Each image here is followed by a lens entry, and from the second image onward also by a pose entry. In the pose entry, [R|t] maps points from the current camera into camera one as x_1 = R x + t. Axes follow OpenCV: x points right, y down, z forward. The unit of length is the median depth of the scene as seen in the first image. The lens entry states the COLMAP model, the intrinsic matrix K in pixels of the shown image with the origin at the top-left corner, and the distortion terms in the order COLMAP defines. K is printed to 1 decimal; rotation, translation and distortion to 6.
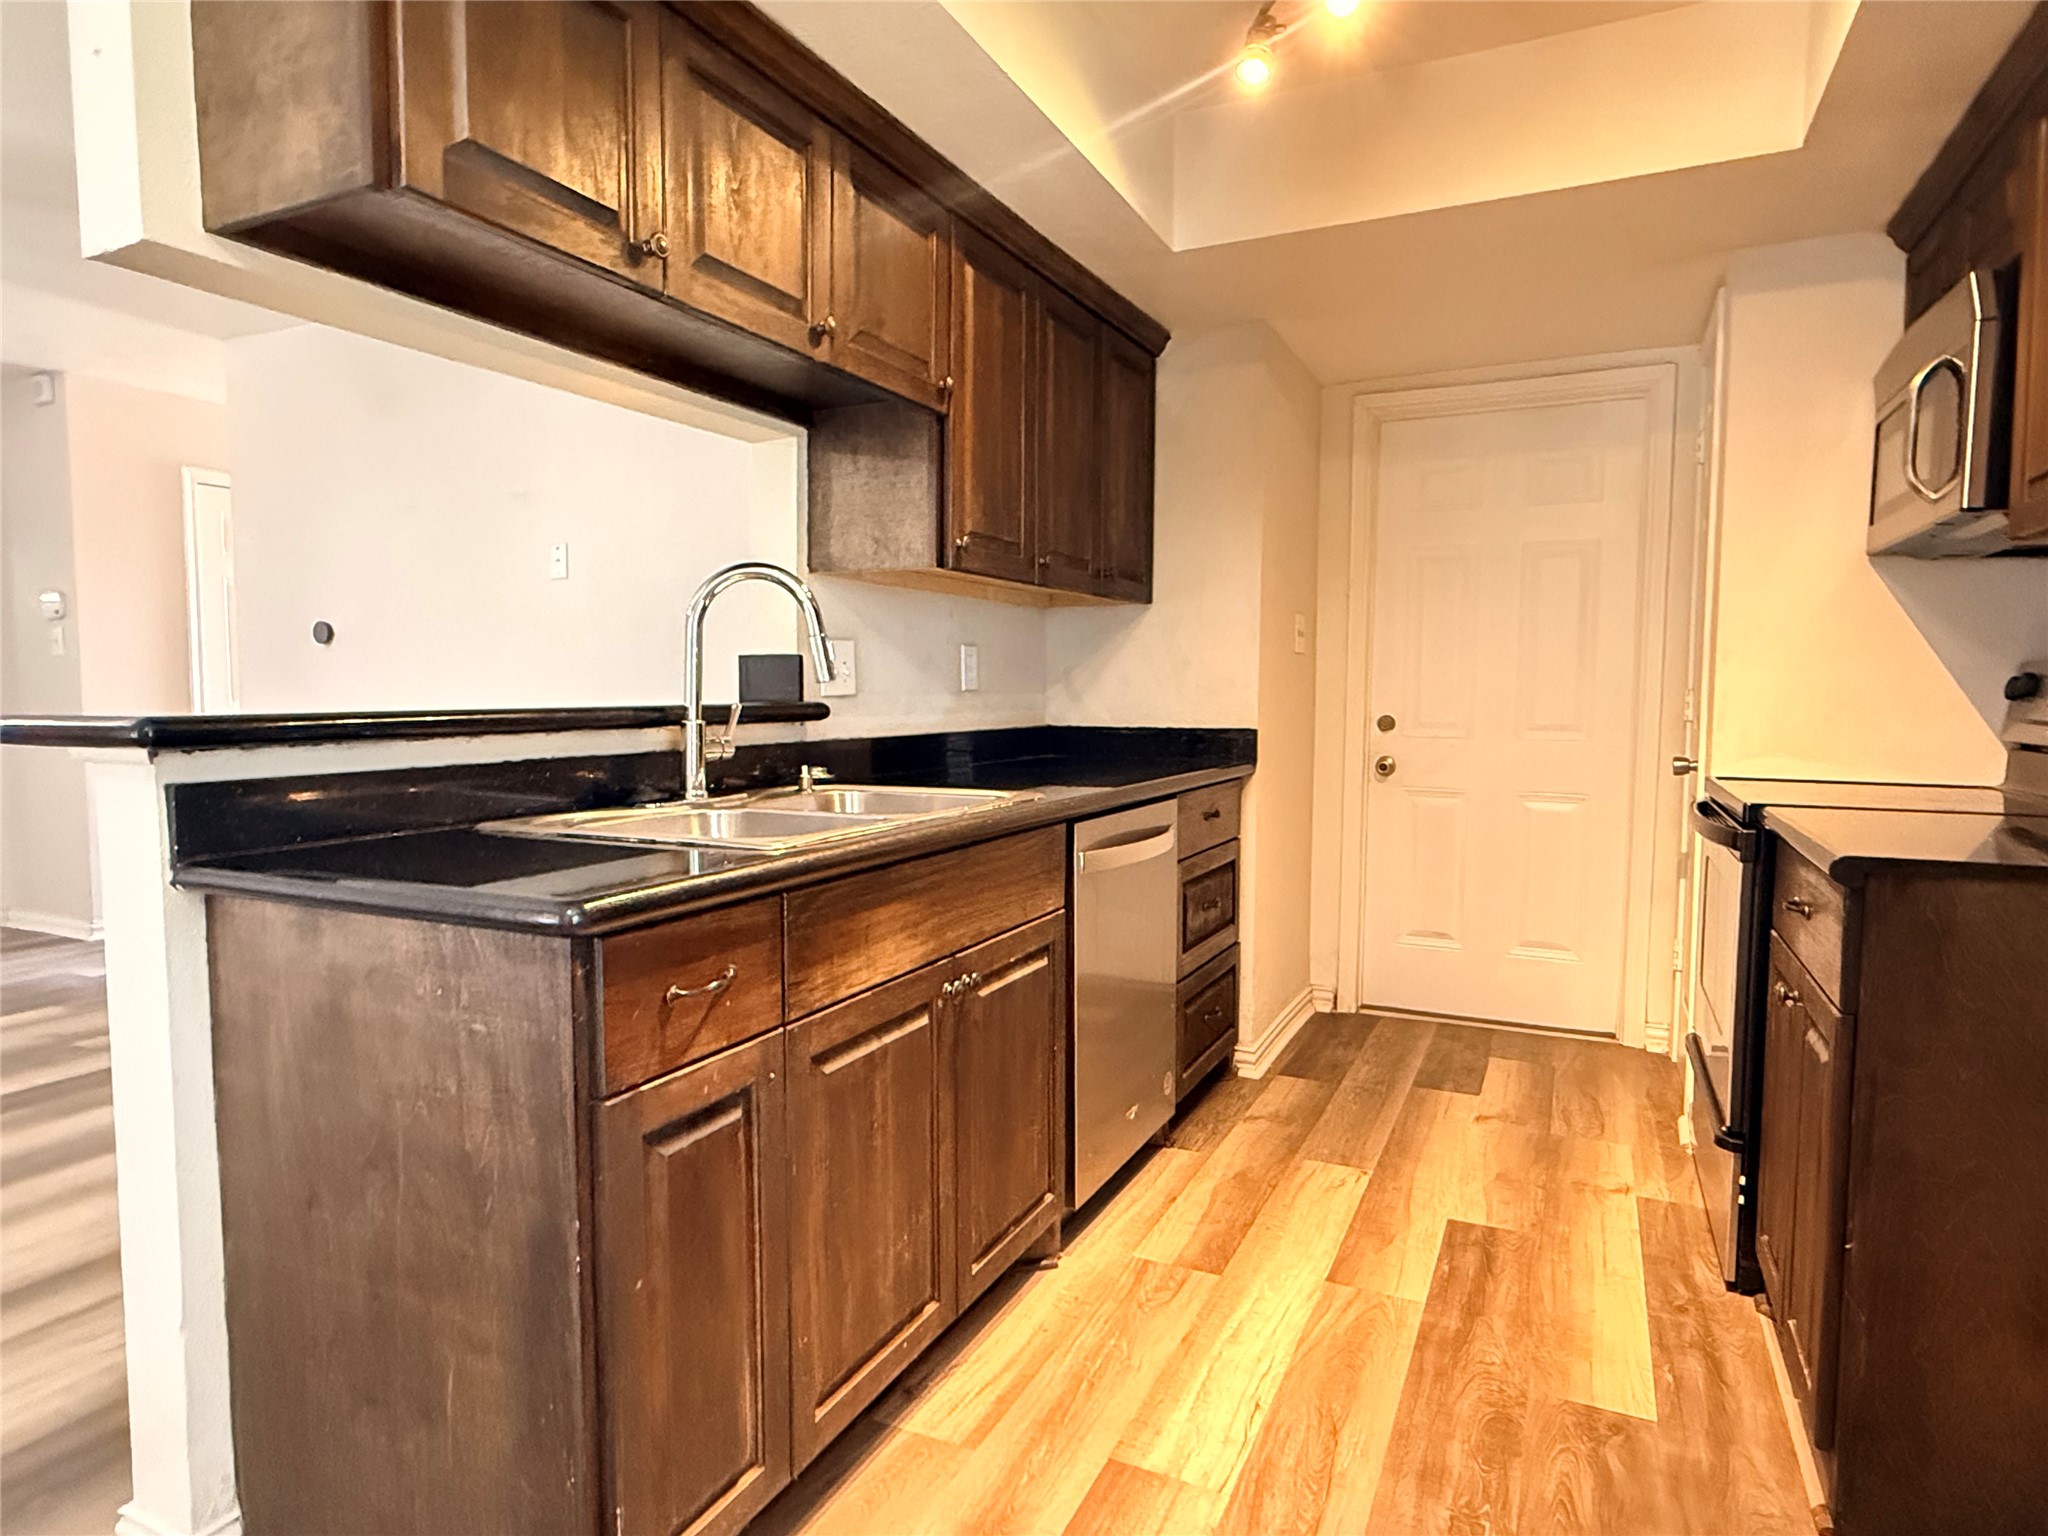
lens RADIAL K [[1182.6, 0, 1022.3], [0, 1182.6, 771.5], [0, 0, 1]] dist [0.000029, -0.000130]
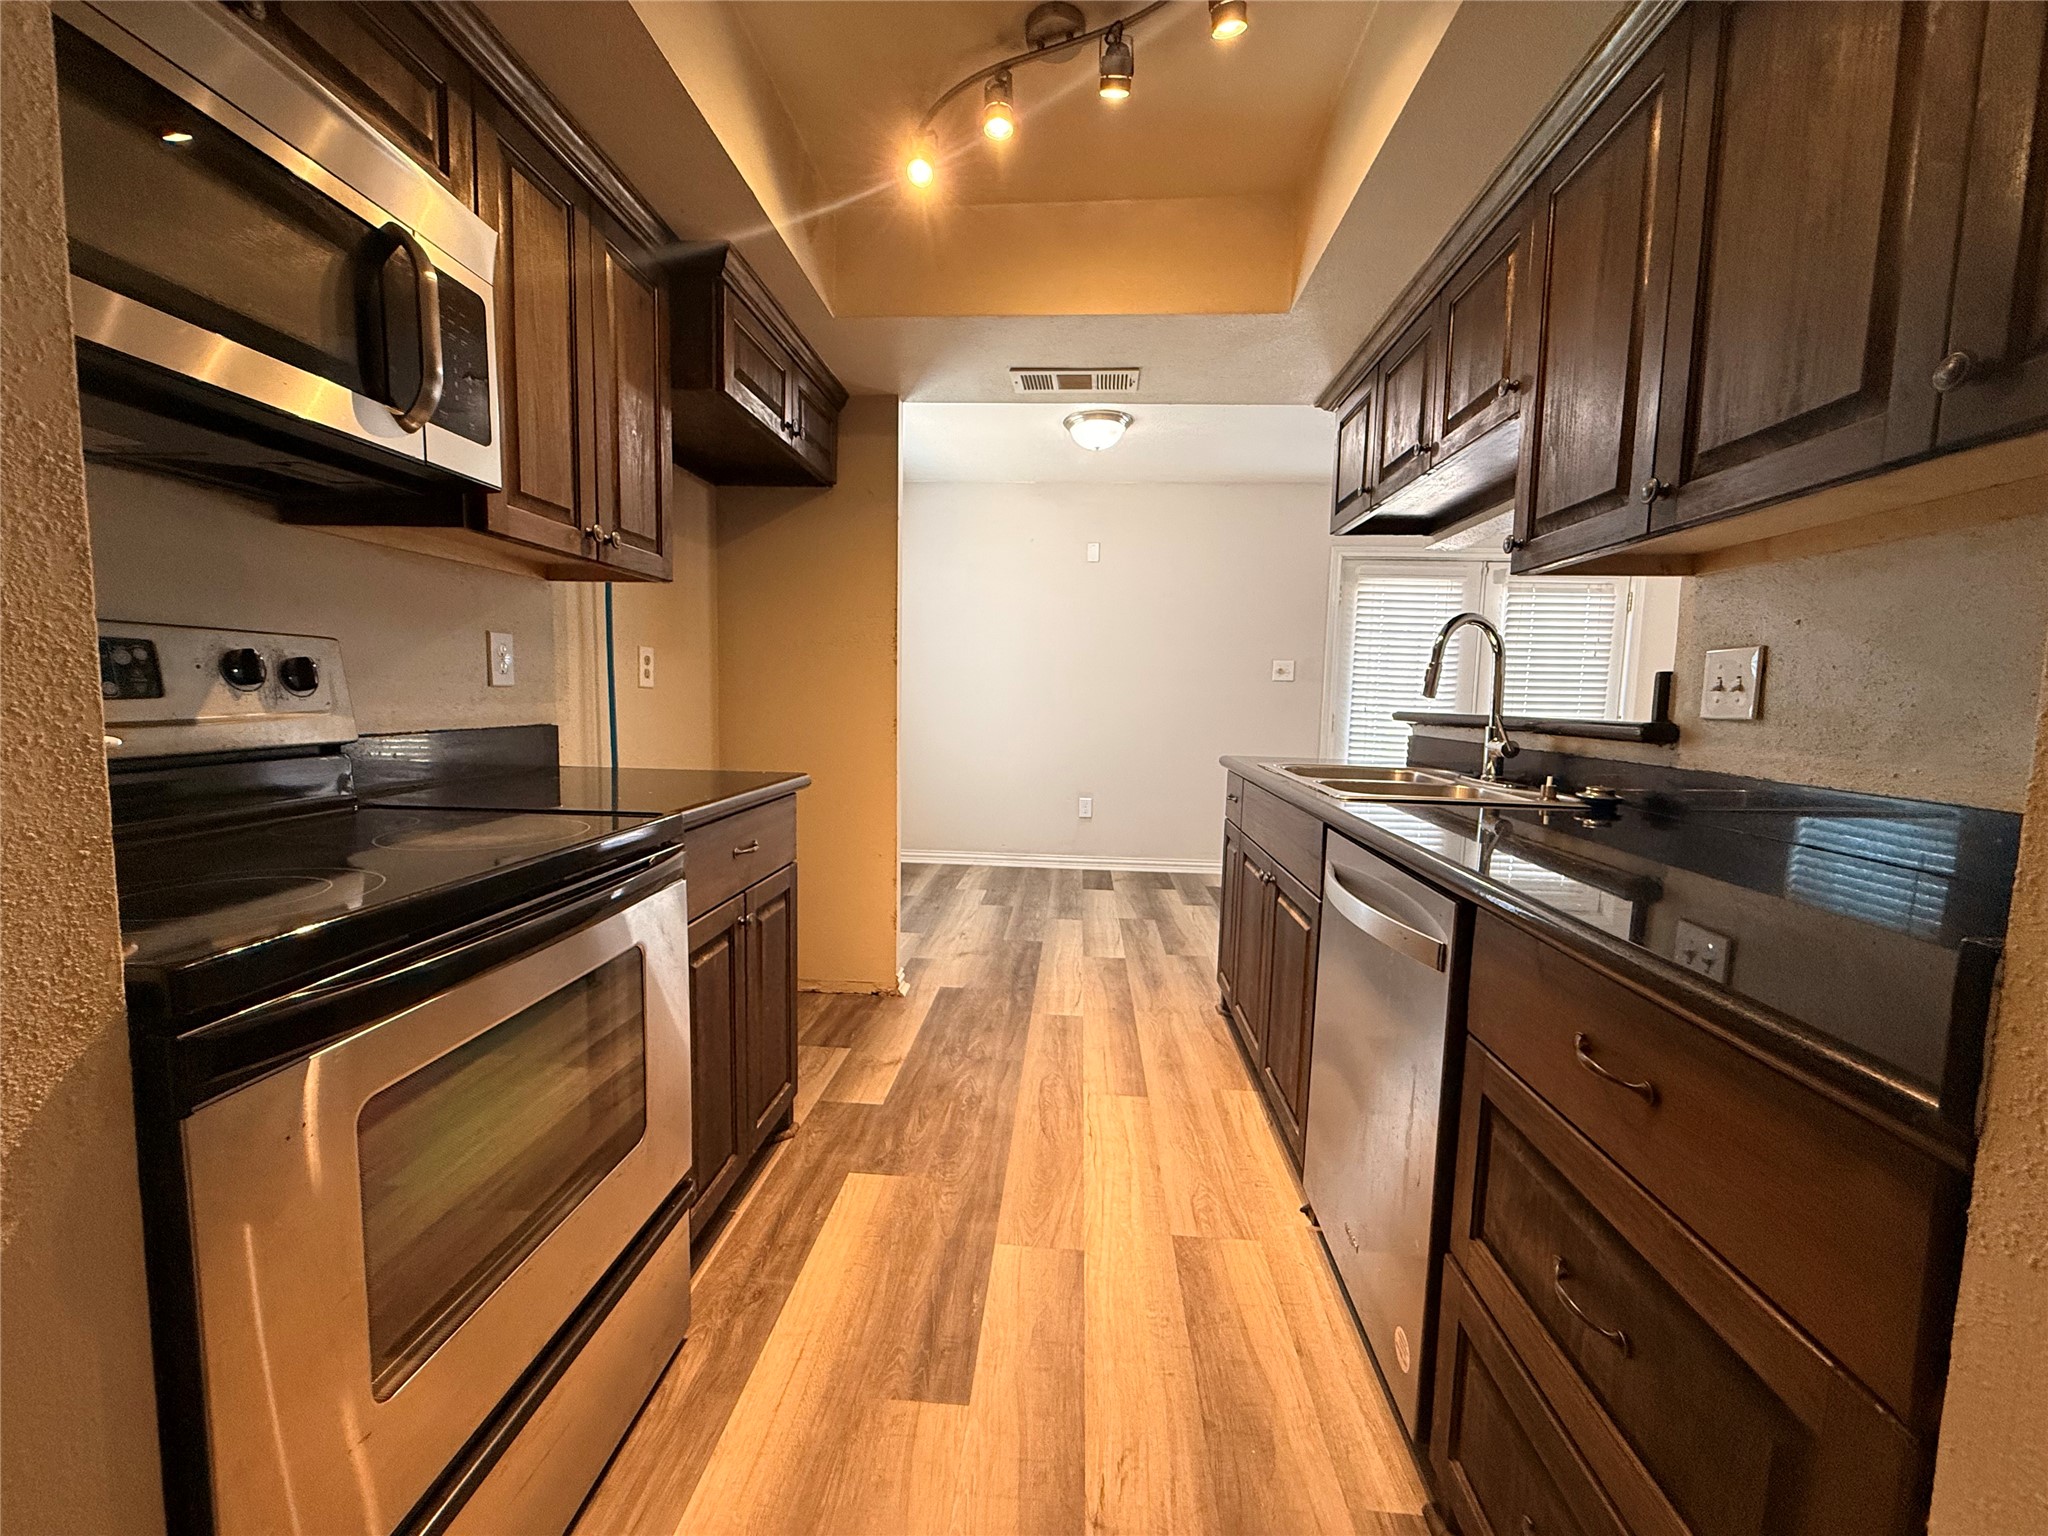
lens RADIAL K [[822.1, 0, 1025.0], [0, 822.1, 770.7], [0, 0, 1]] dist [0.000004, 0.000003]
pose [[-0.930172, 0.012707, -0.366904, 0.624976], [-0.048909, 0.986203, 0.158150, -0.120981], [0.363852, 0.165051, -0.916717, 1.734702]]
